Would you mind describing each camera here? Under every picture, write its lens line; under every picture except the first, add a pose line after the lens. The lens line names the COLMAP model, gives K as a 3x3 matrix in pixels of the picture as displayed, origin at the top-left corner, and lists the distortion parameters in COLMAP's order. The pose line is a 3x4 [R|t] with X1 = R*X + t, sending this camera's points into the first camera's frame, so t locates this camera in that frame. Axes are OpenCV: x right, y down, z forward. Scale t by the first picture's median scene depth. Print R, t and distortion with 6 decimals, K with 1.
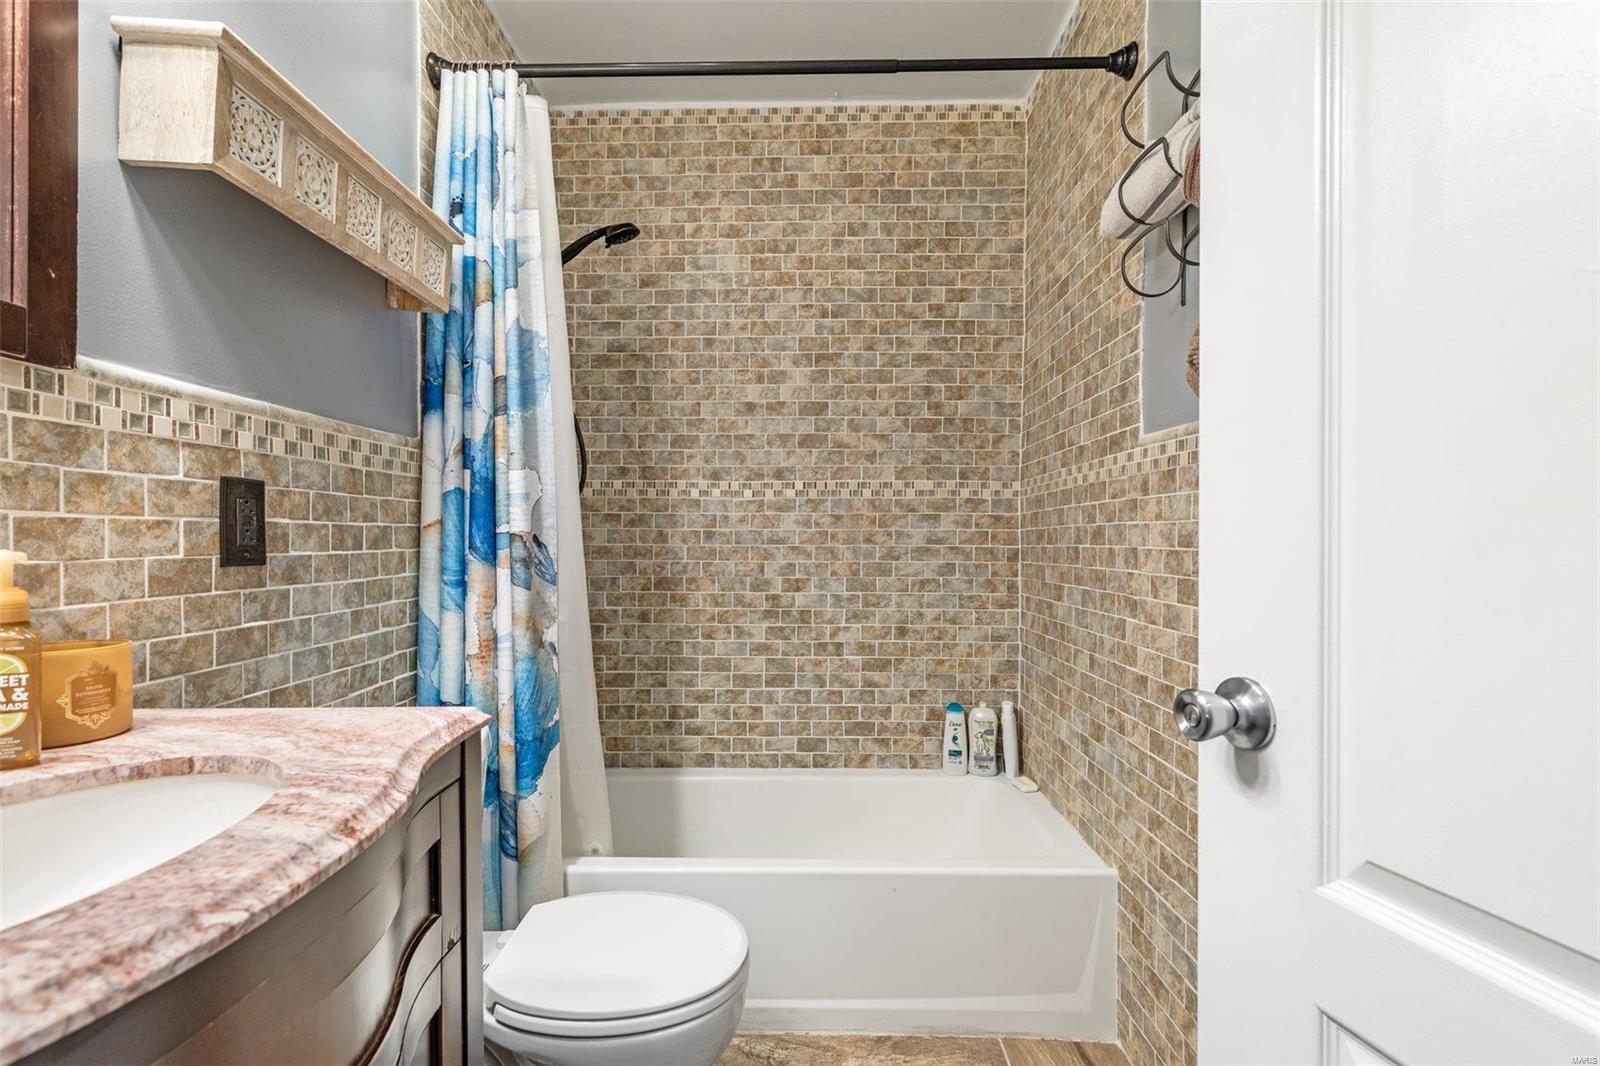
lens RADIAL K [[755.3, 0, 800.6], [0, 755.3, 534.8], [0, 0, 1]] dist [0.005776, -0.001132]
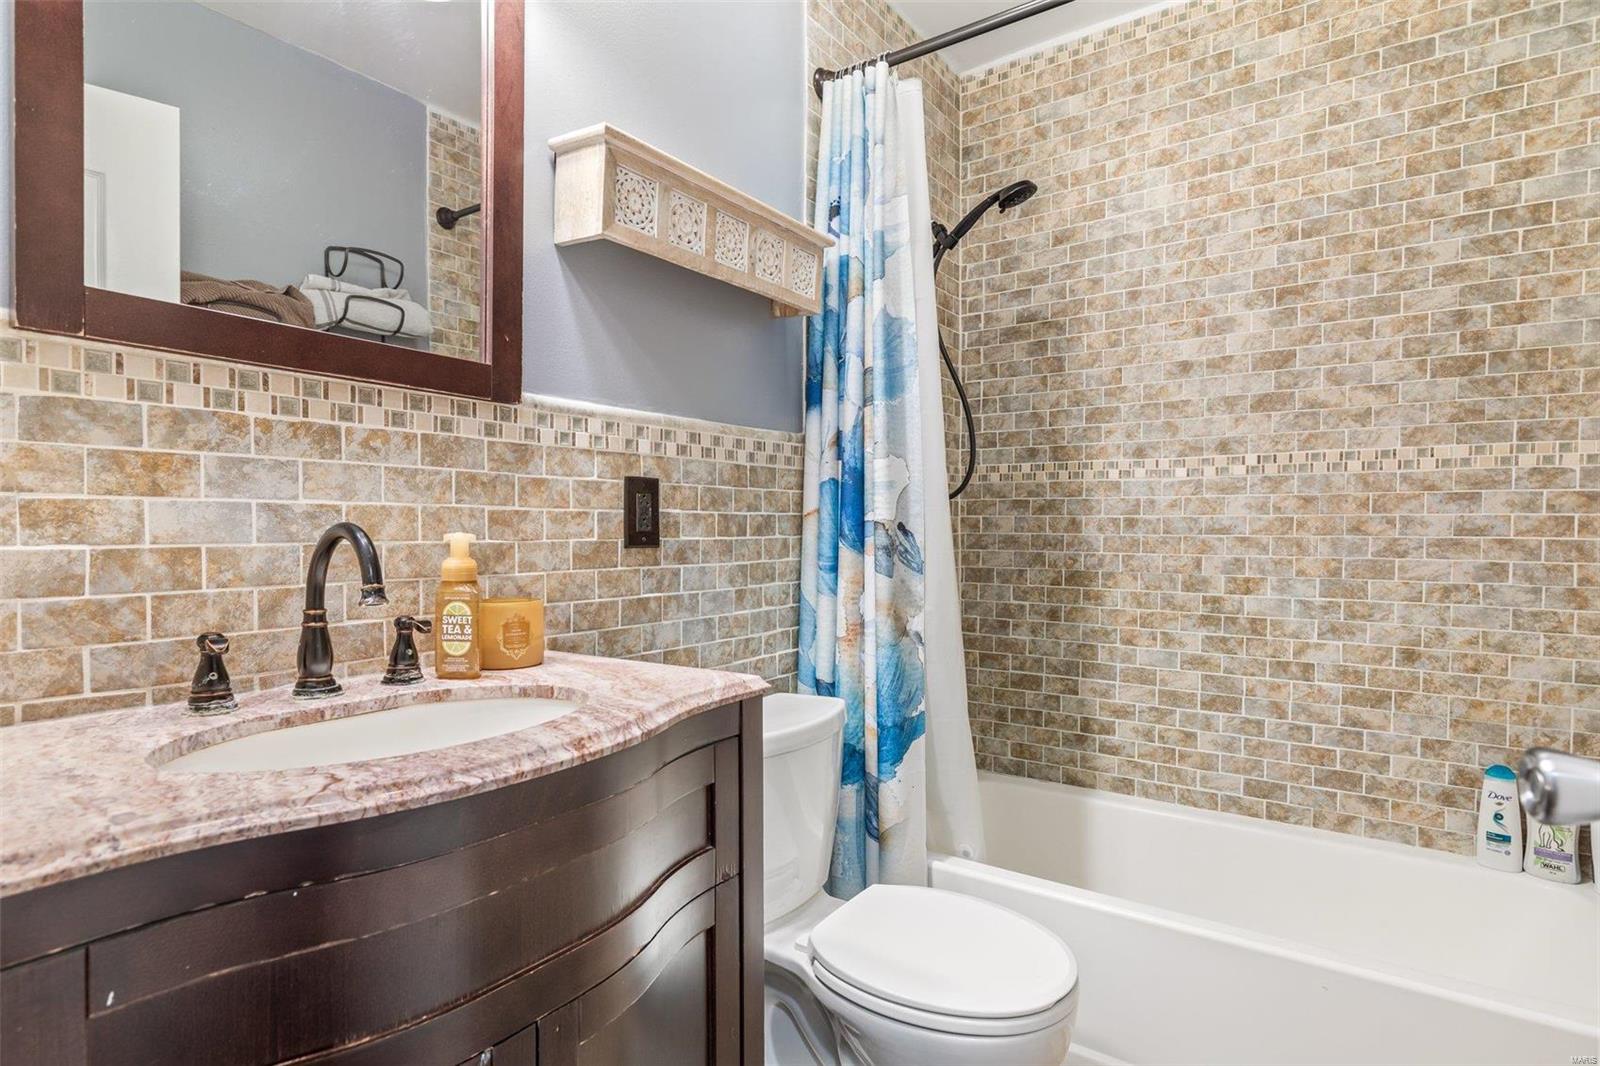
lens RADIAL K [[848.7, 0, 800.5], [0, 848.7, 533.1], [0, 0, 1]] dist [-0.001922, -0.001318]
pose [[0.821134, 0.004488, -0.570717, 0.174670], [0.001456, 0.999949, 0.009958, 0.002255], [0.570733, -0.009007, 0.821086, 0.004152]]
